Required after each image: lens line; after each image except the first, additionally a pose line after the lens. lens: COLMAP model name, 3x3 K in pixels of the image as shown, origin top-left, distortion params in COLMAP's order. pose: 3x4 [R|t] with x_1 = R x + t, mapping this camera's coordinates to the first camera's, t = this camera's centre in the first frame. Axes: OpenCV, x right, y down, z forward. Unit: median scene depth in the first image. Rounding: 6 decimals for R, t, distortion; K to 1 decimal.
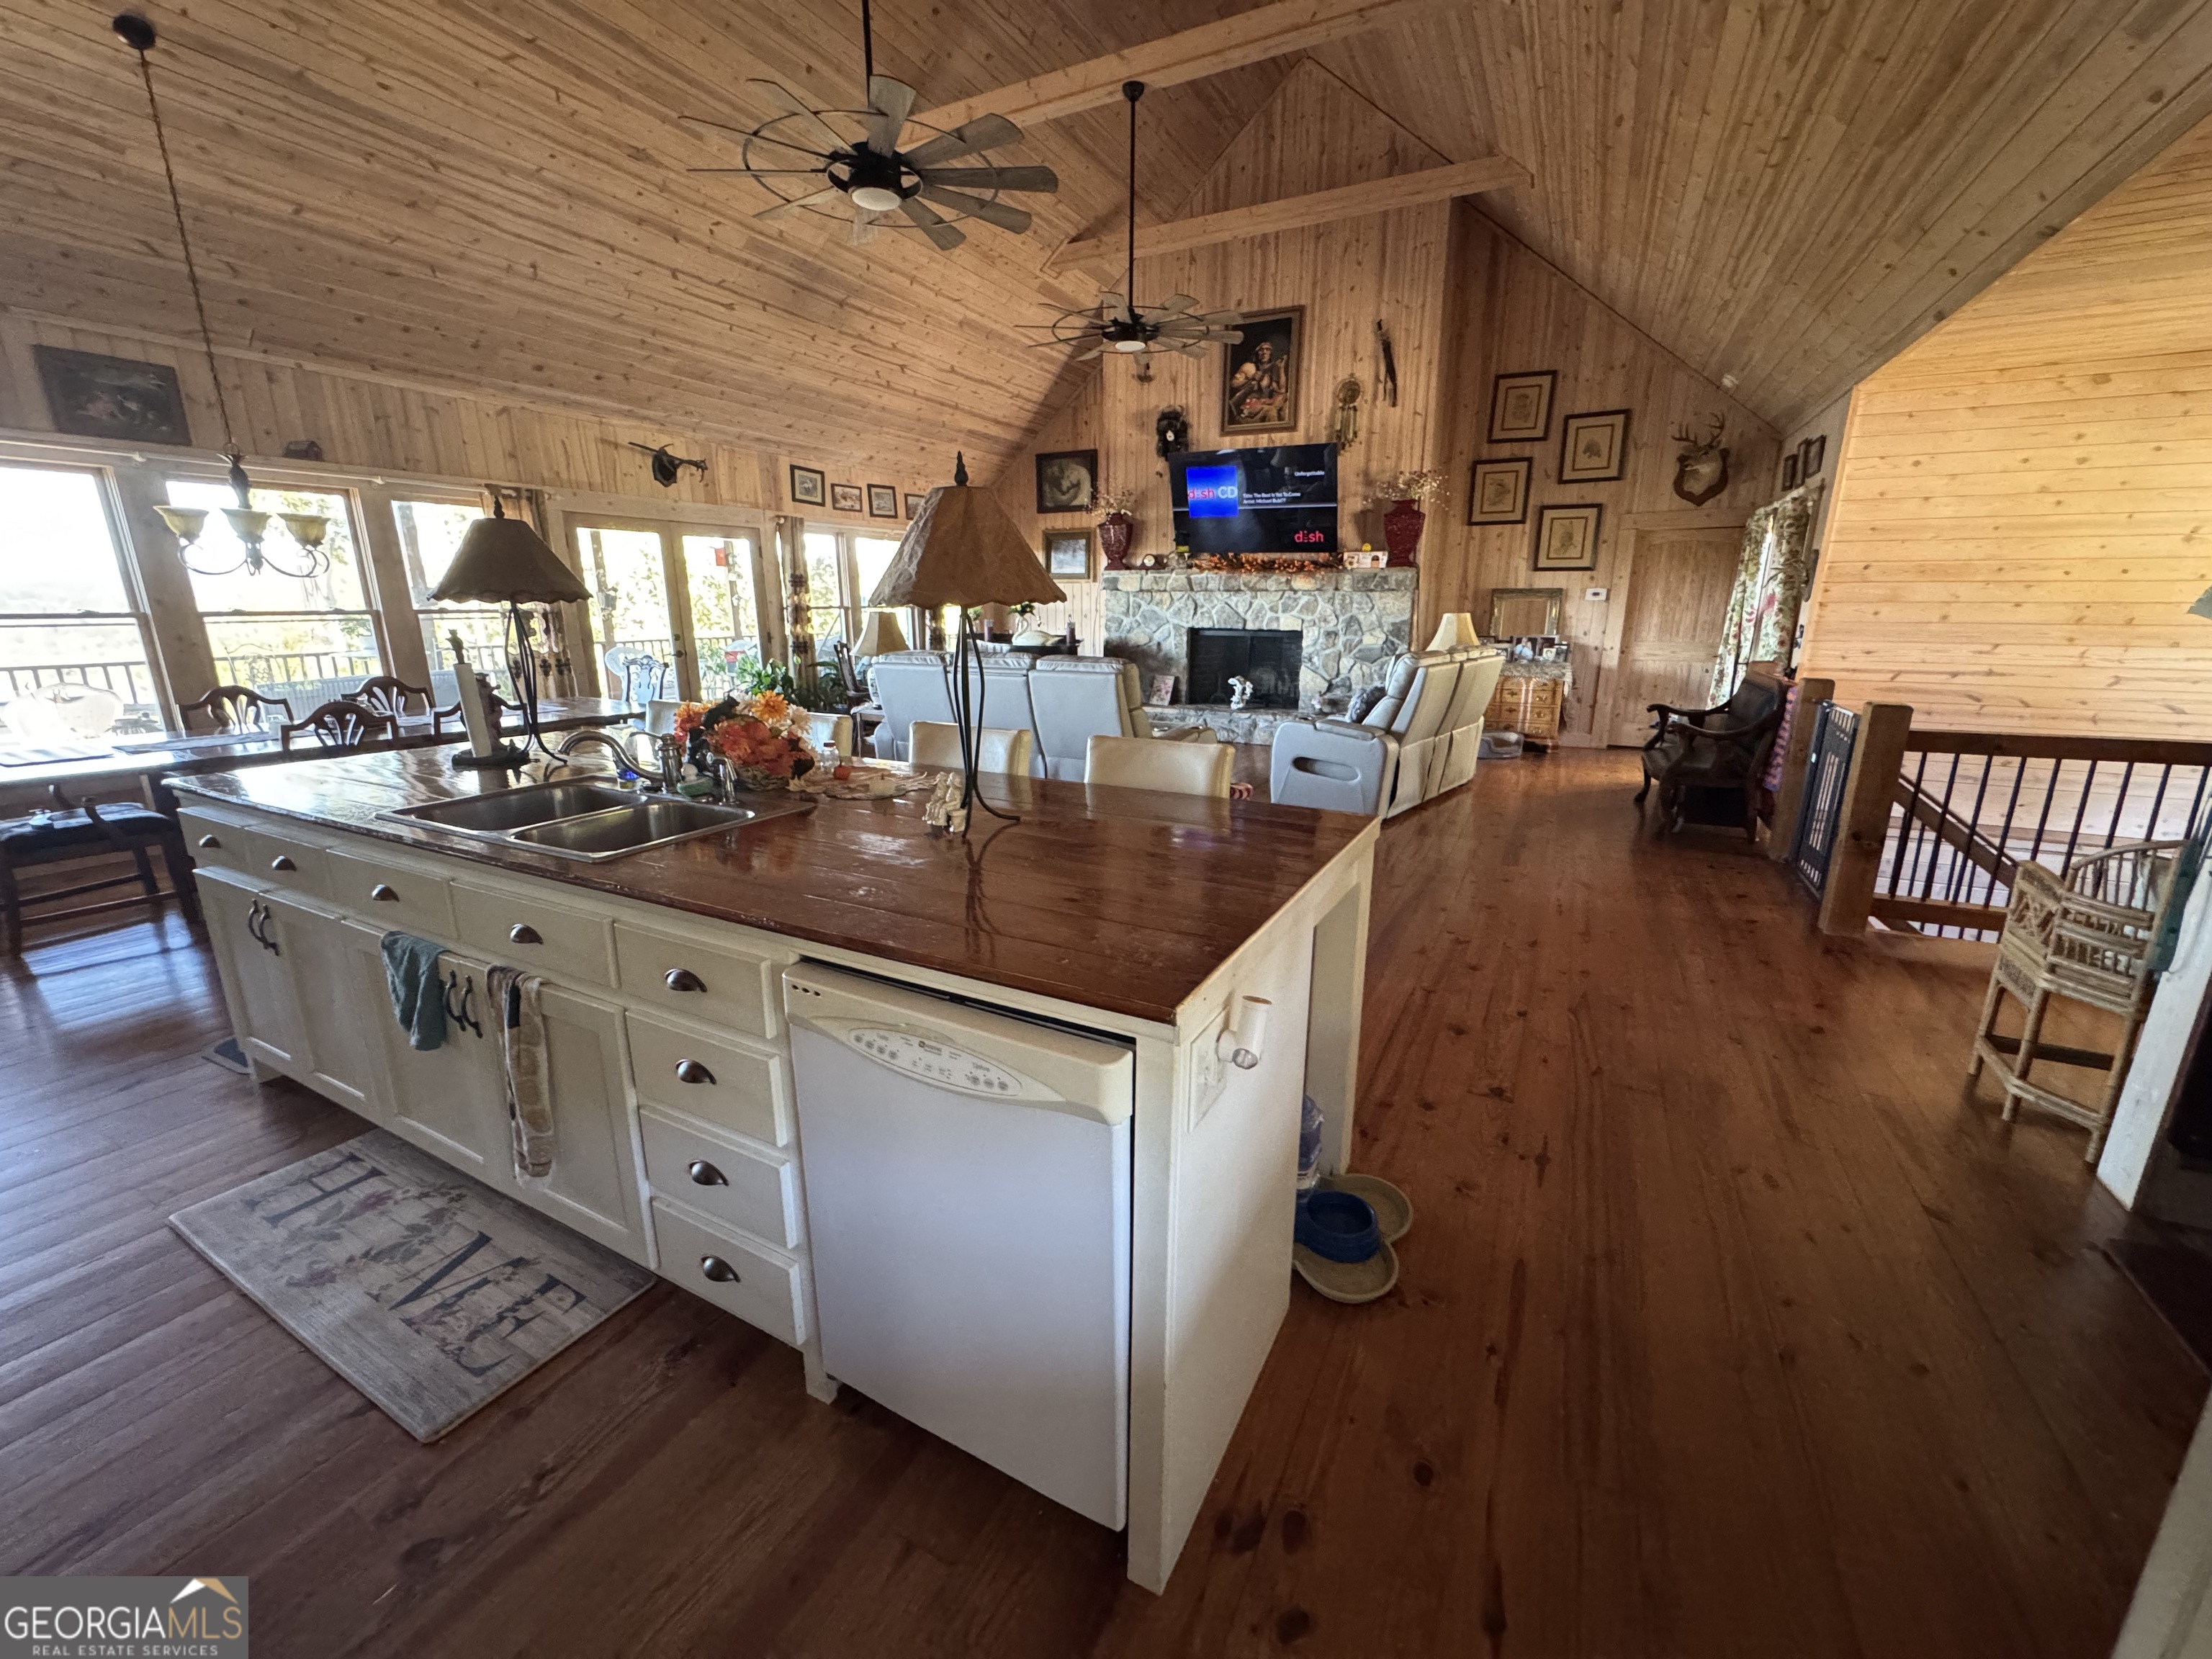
lens RADIAL K [[875.8, 0, 1109.9], [0, 875.8, 818.2], [0, 0, 1]] dist [0.002079, -0.000579]
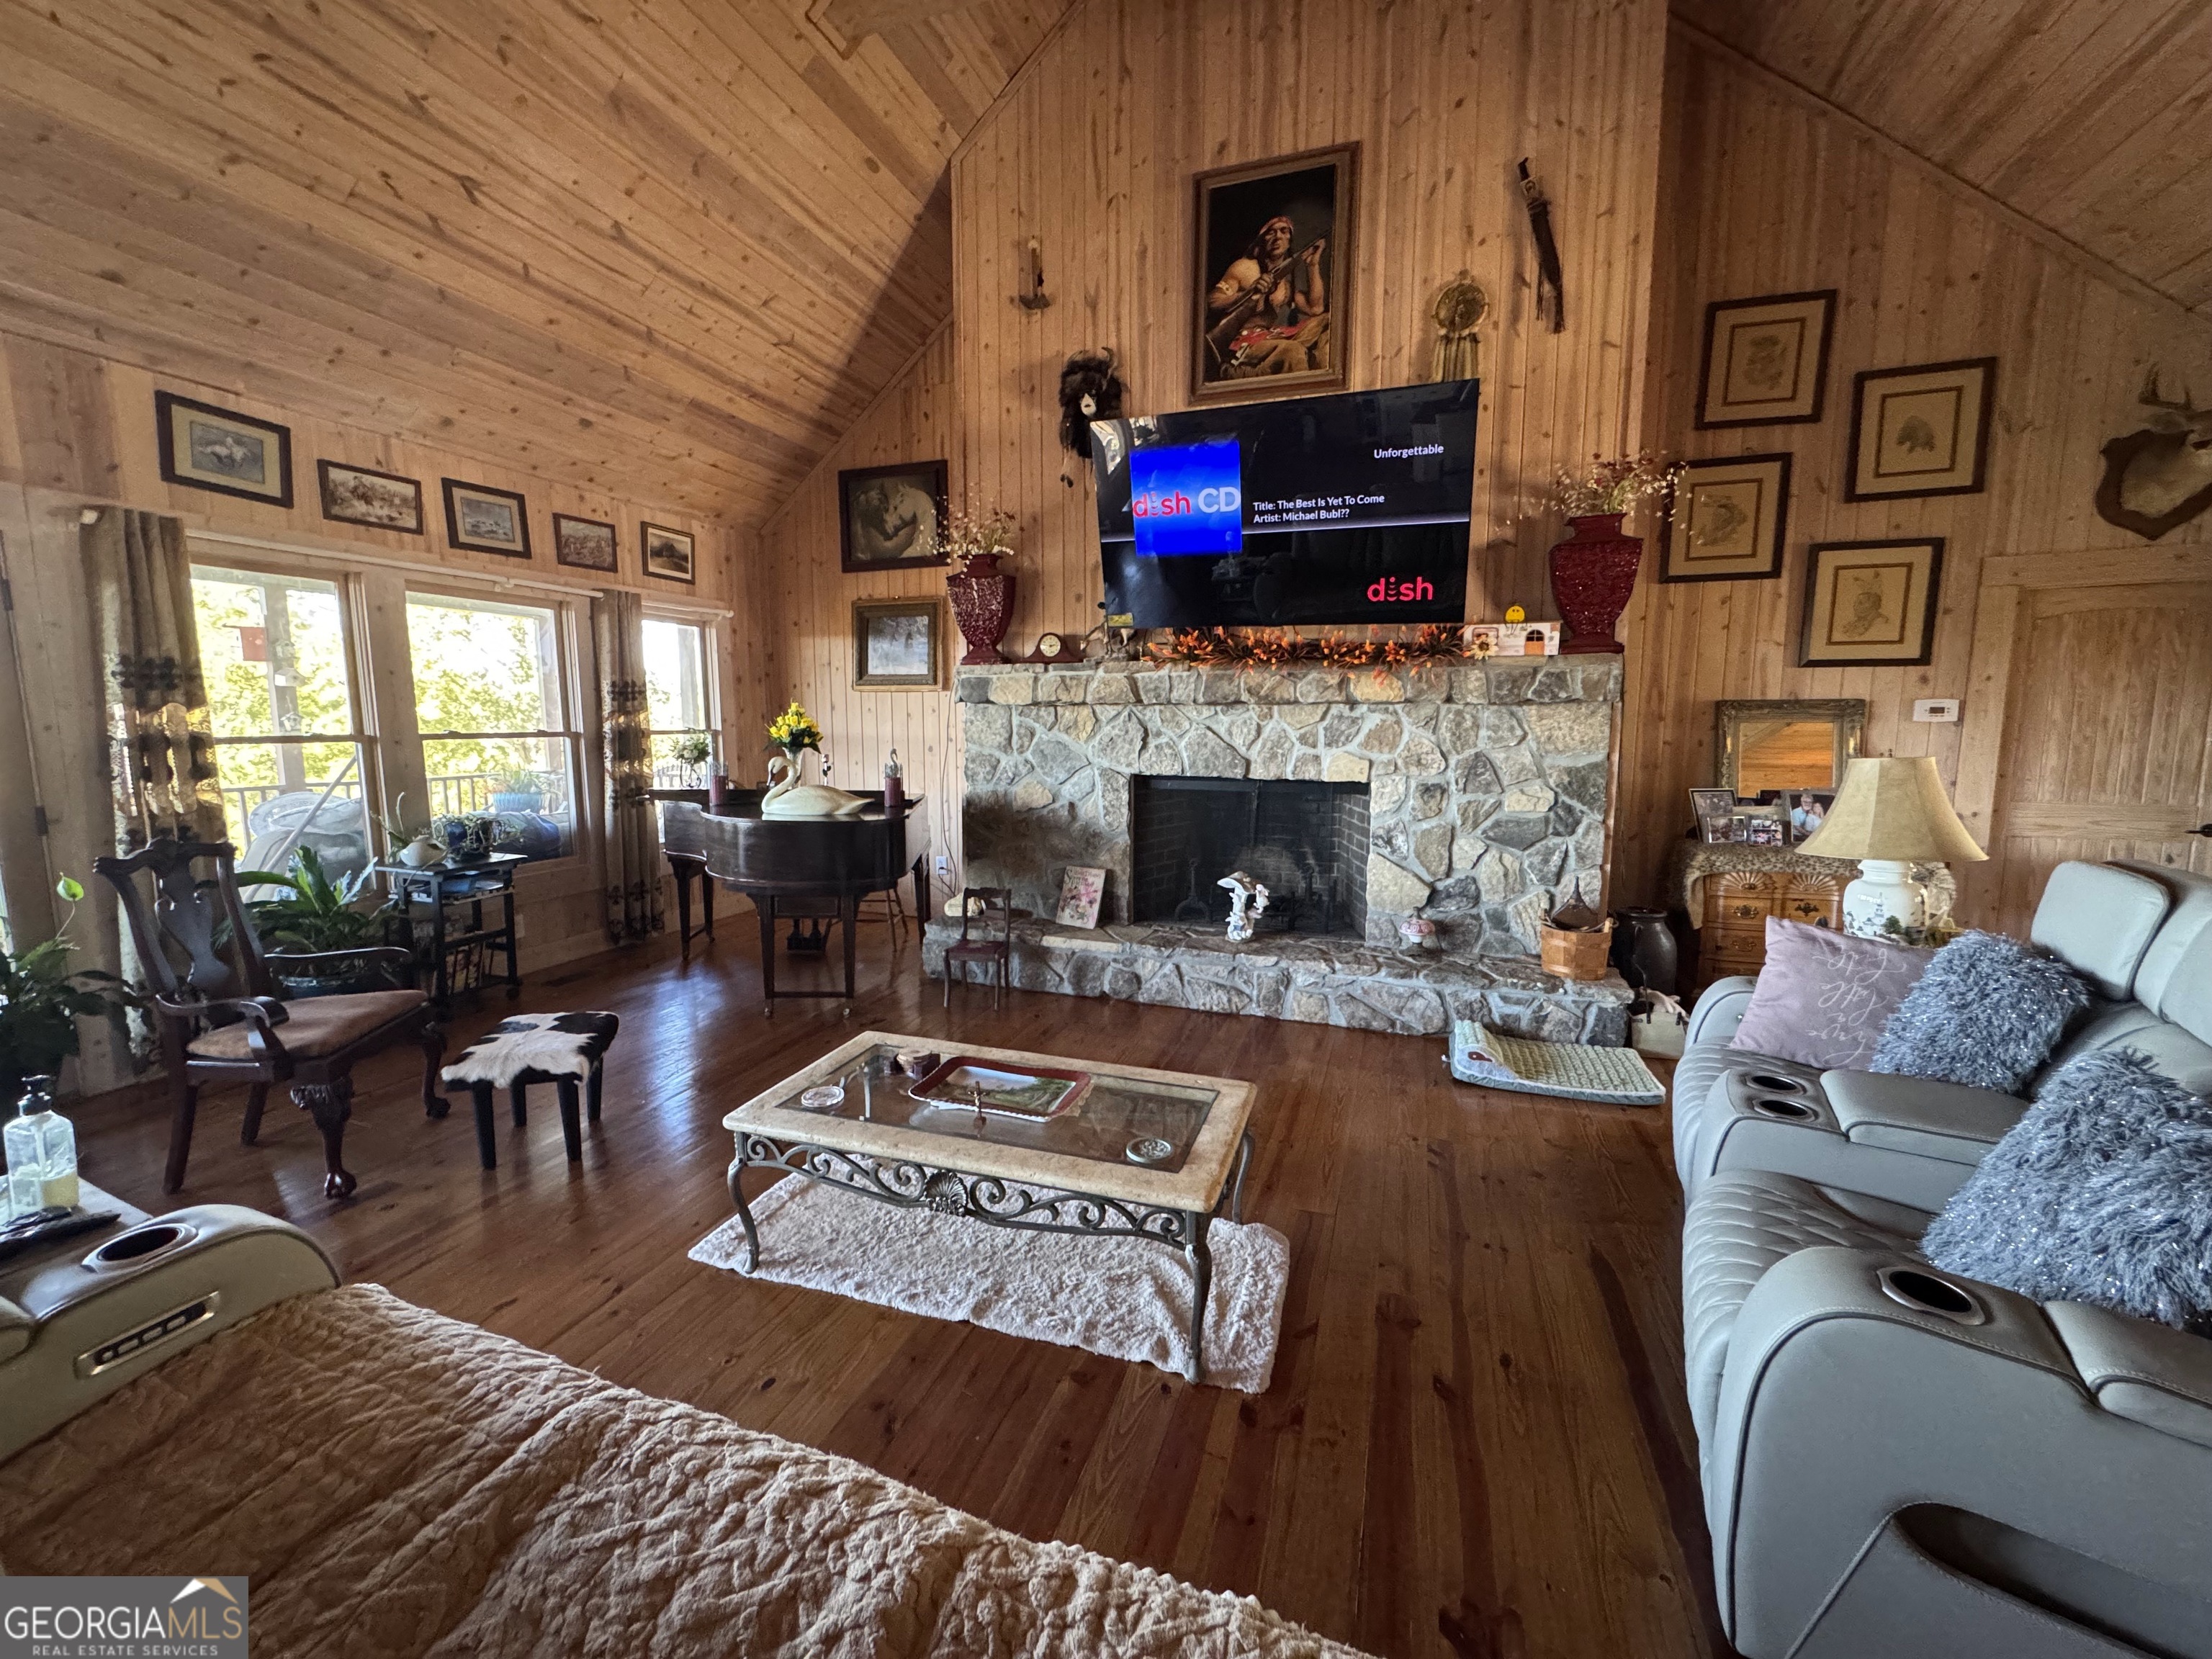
lens RADIAL K [[875.8, 0, 1106.8], [0, 875.8, 822.2], [0, 0, 1]] dist [0.002079, -0.000579]
pose [[0.989363, -0.016910, 0.144484, 0.002543], [0.035276, 0.991465, -0.125512, -0.143209], [-0.141129, 0.129274, 0.981515, 0.571539]]
